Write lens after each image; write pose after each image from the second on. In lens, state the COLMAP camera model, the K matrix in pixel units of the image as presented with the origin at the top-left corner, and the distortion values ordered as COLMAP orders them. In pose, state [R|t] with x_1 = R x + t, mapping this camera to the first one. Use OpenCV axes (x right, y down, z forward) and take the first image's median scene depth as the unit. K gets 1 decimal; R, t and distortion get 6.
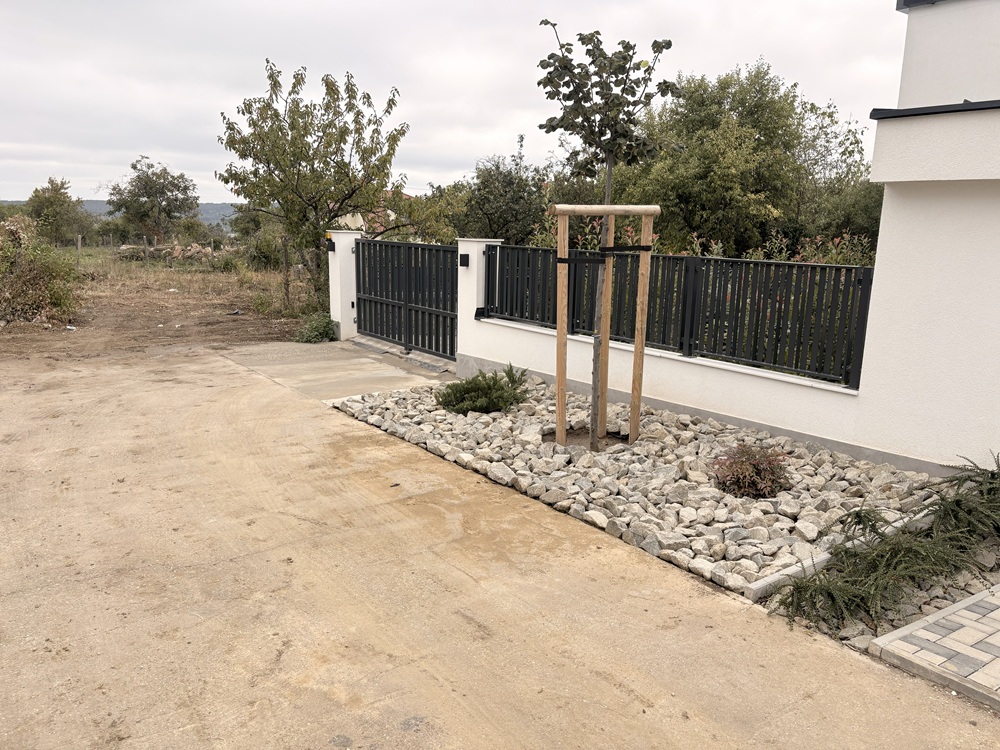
lens RADIAL K [[755.5, 0, 500.0], [0, 755.5, 375.0], [0, 0, 1]] dist [0.042360, -0.071785]
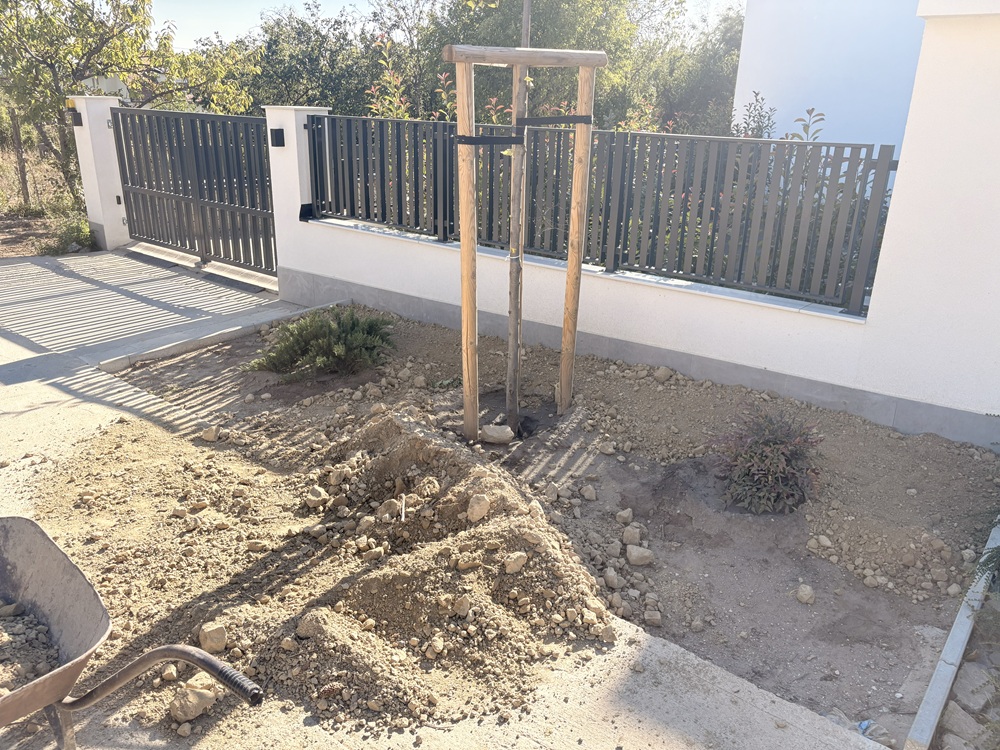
lens RADIAL K [[755.5, 0, 500.0], [0, 755.5, 375.0], [0, 0, 1]] dist [0.042360, -0.071785]
pose [[0.966608, -0.084443, 0.241947, -0.034935], [0.045300, 0.985585, 0.163002, -0.034992], [-0.252224, -0.146599, 0.956500, 0.210174]]
